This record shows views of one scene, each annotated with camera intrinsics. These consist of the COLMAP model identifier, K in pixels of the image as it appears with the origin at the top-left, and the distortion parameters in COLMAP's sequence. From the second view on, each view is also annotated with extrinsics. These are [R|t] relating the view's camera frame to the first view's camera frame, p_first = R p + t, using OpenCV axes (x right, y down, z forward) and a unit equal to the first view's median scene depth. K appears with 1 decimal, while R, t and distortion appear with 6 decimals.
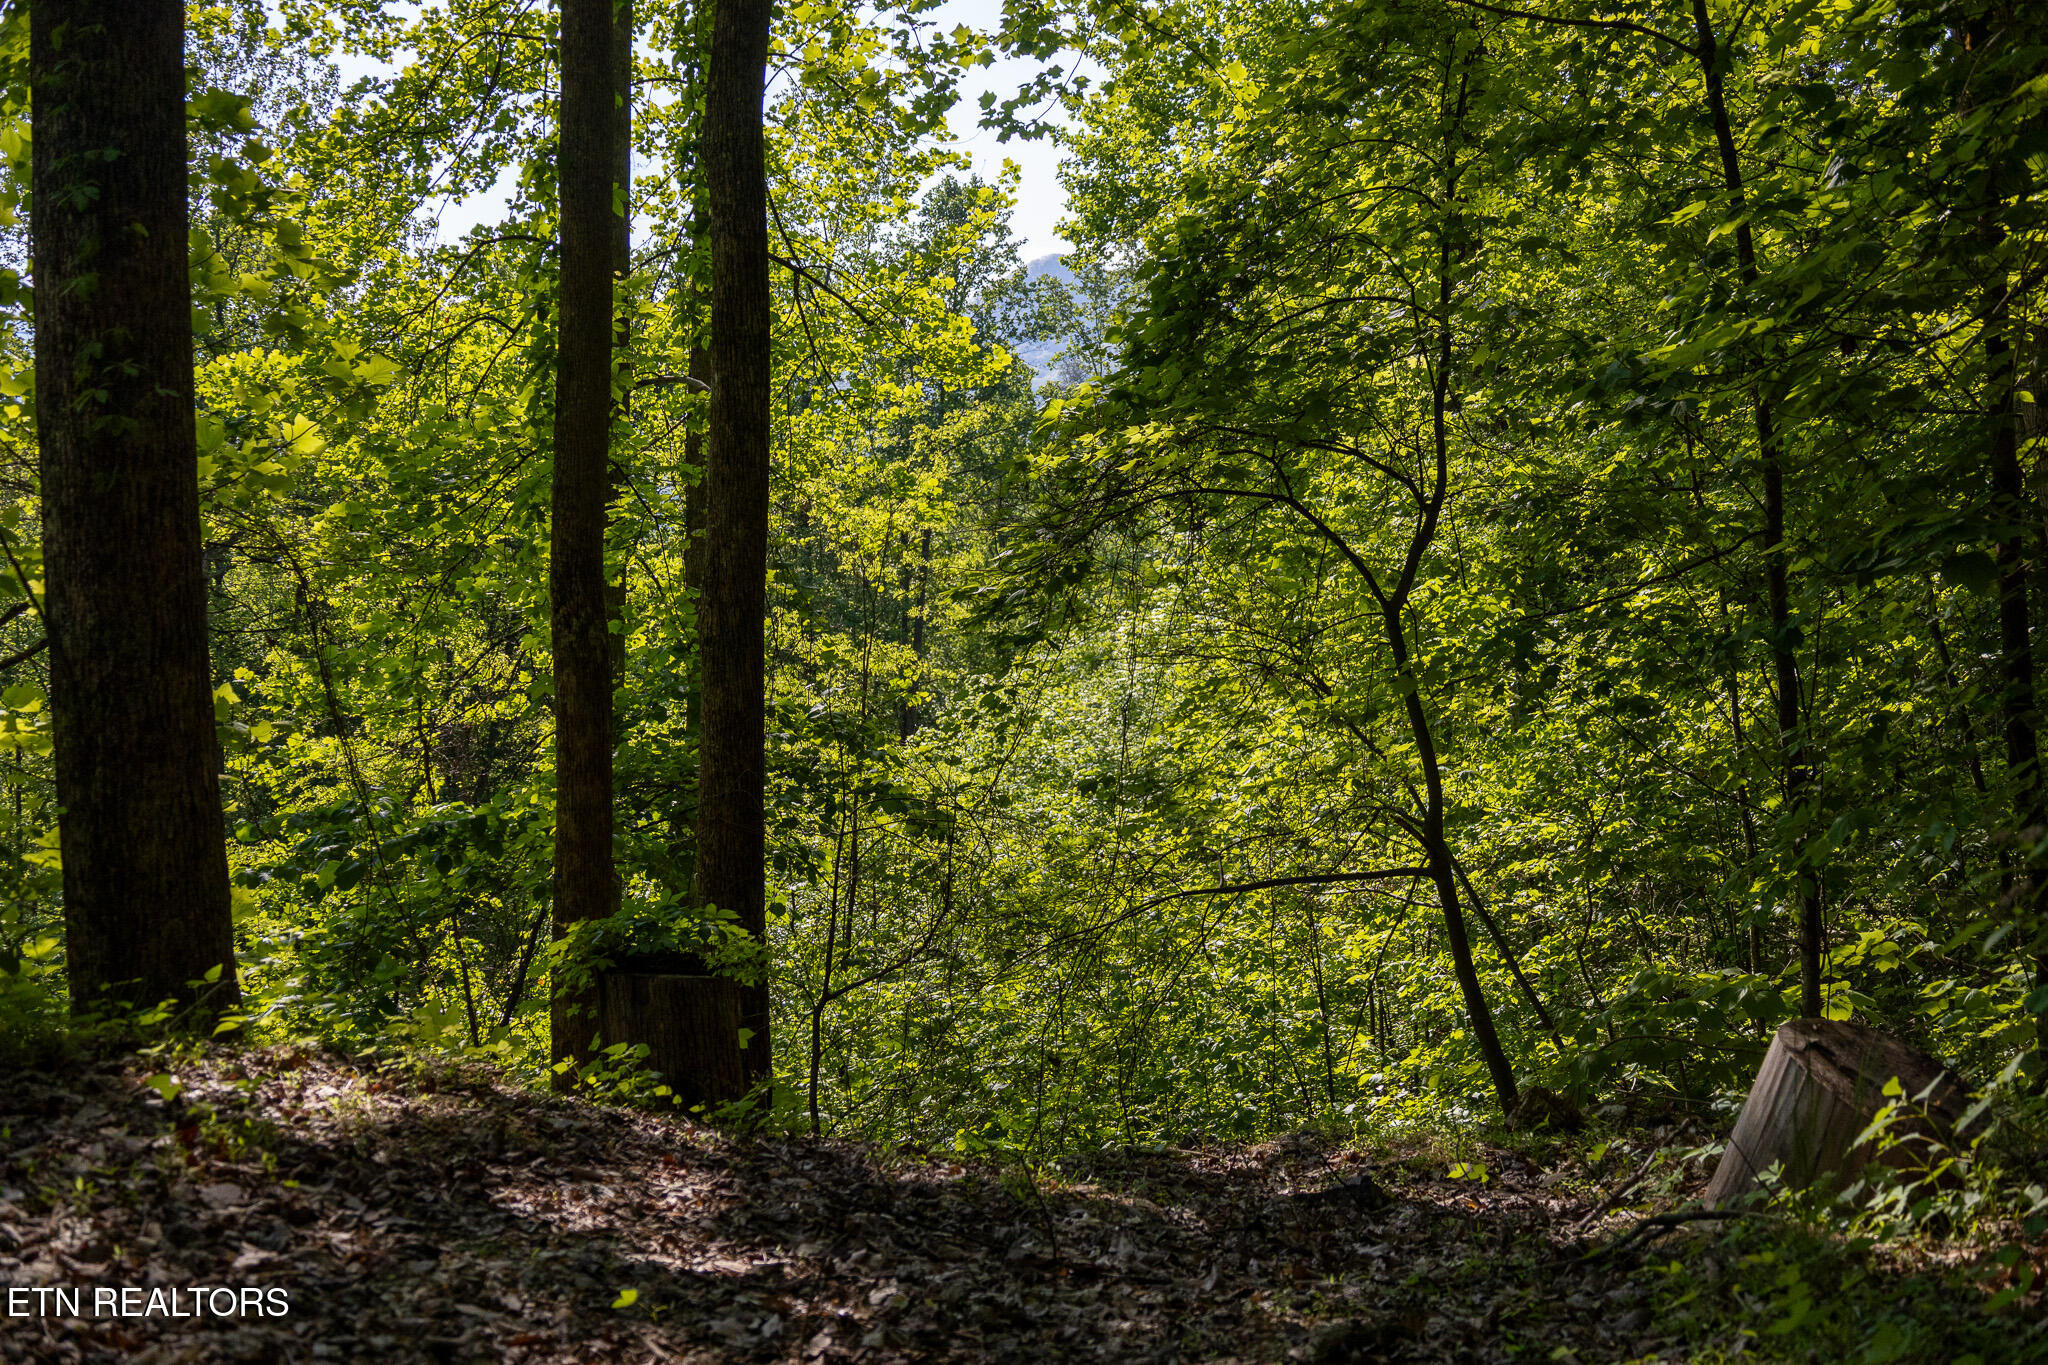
lens RADIAL K [[2235.3, 0, 1024.0], [0, 2235.3, 682.5], [0, 0, 1]] dist [-0.015249, -0.017645]
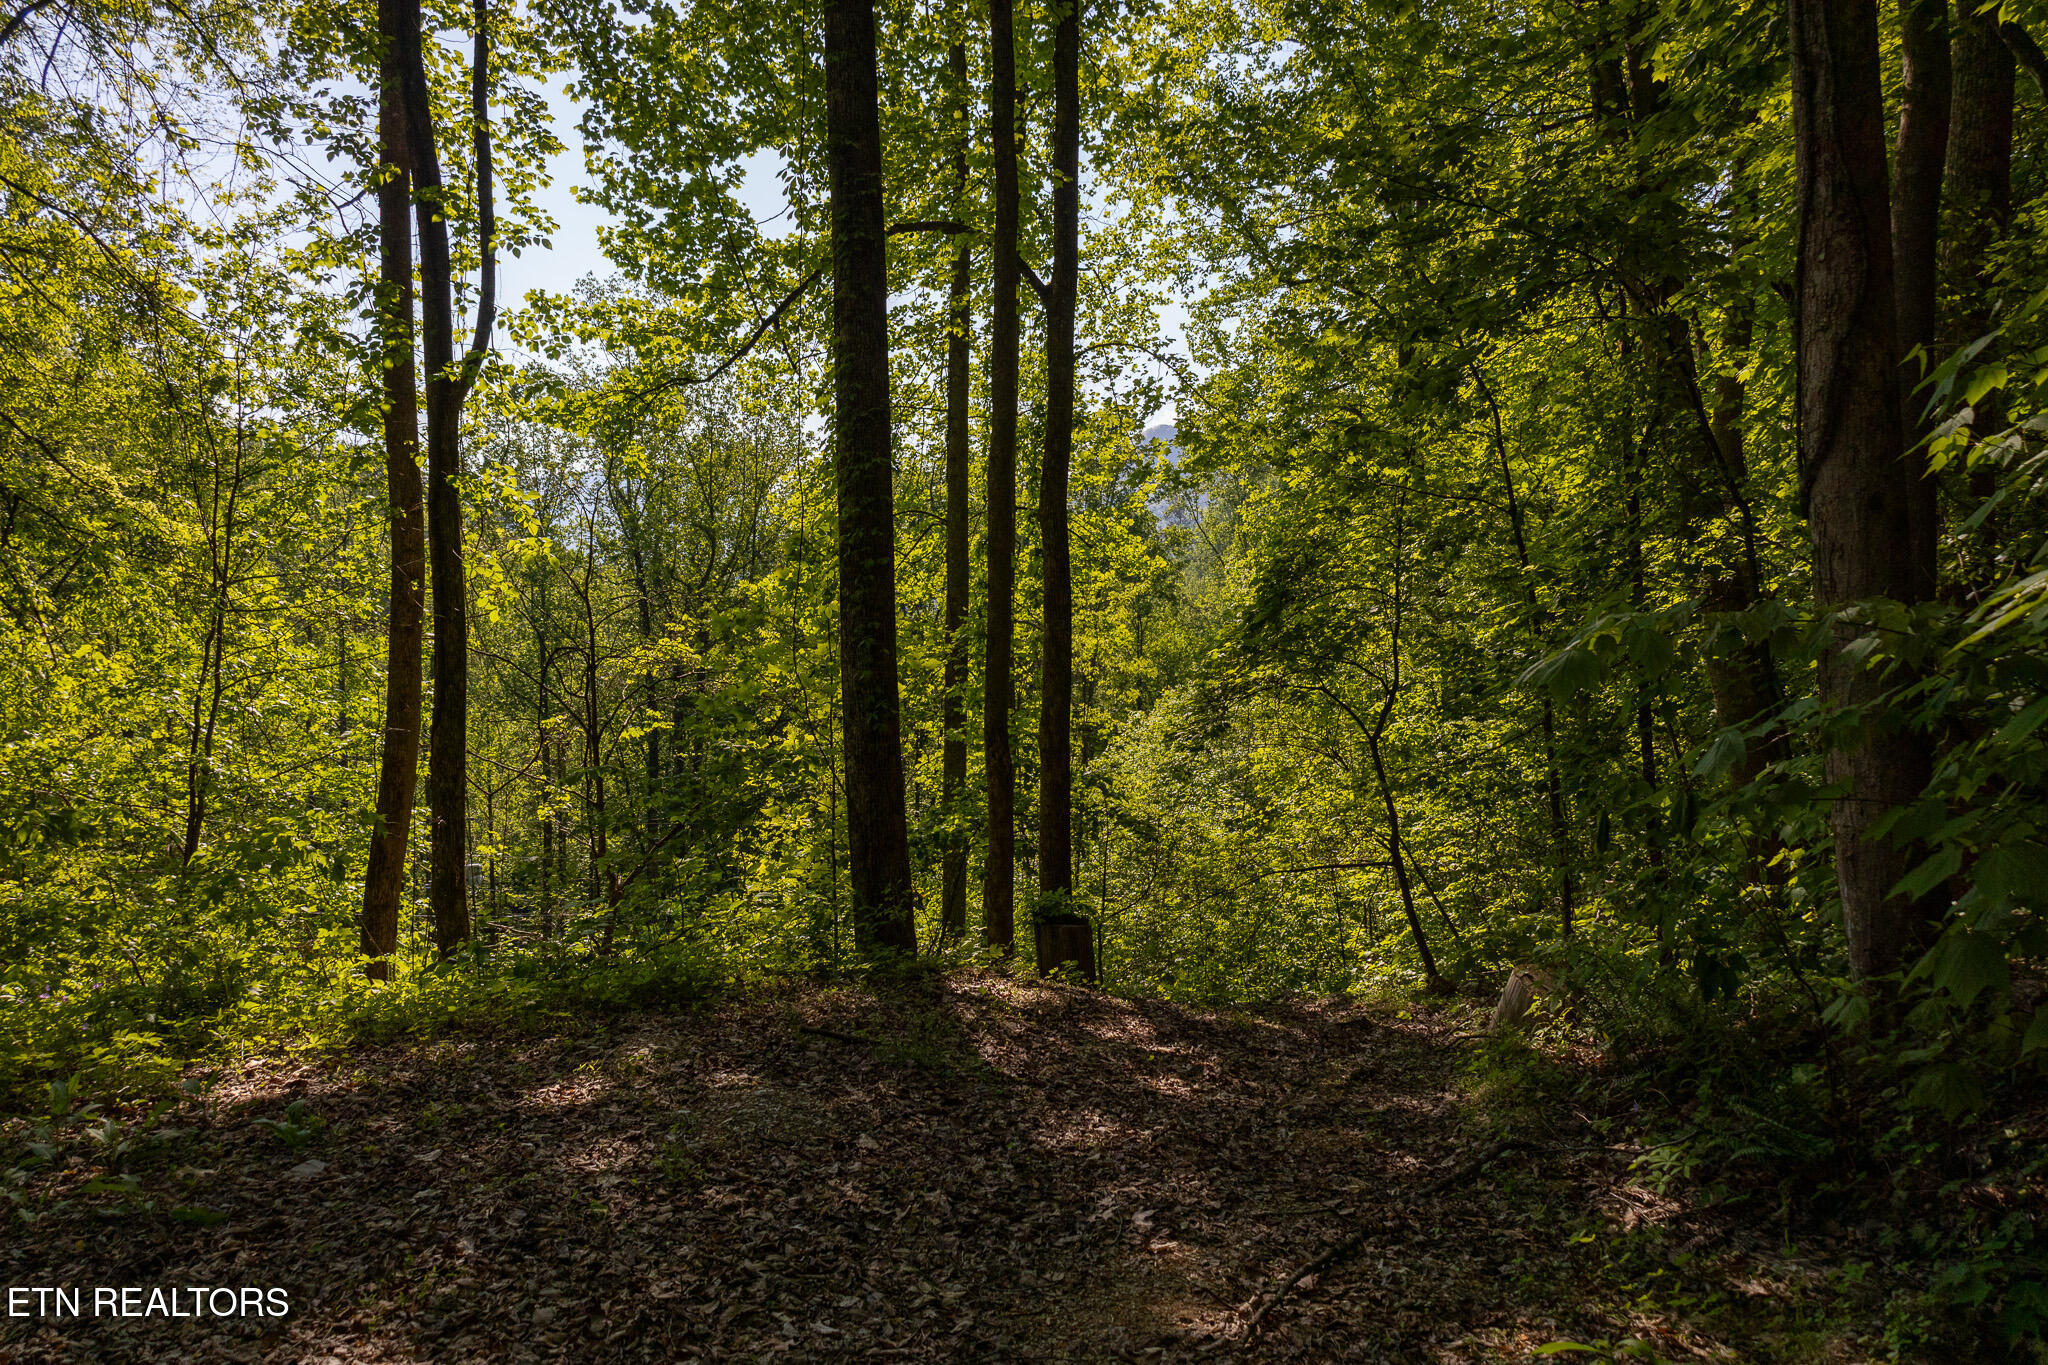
lens RADIAL K [[1424.5, 0, 1024.0], [0, 1424.5, 682.5], [0, 0, 1]] dist [-0.000591, 0.000160]
pose [[0.996856, -0.009133, -0.078713, -0.046550], [0.009528, 0.999944, 0.004645, -0.077764], [0.078666, -0.005380, 0.996887, -0.296145]]
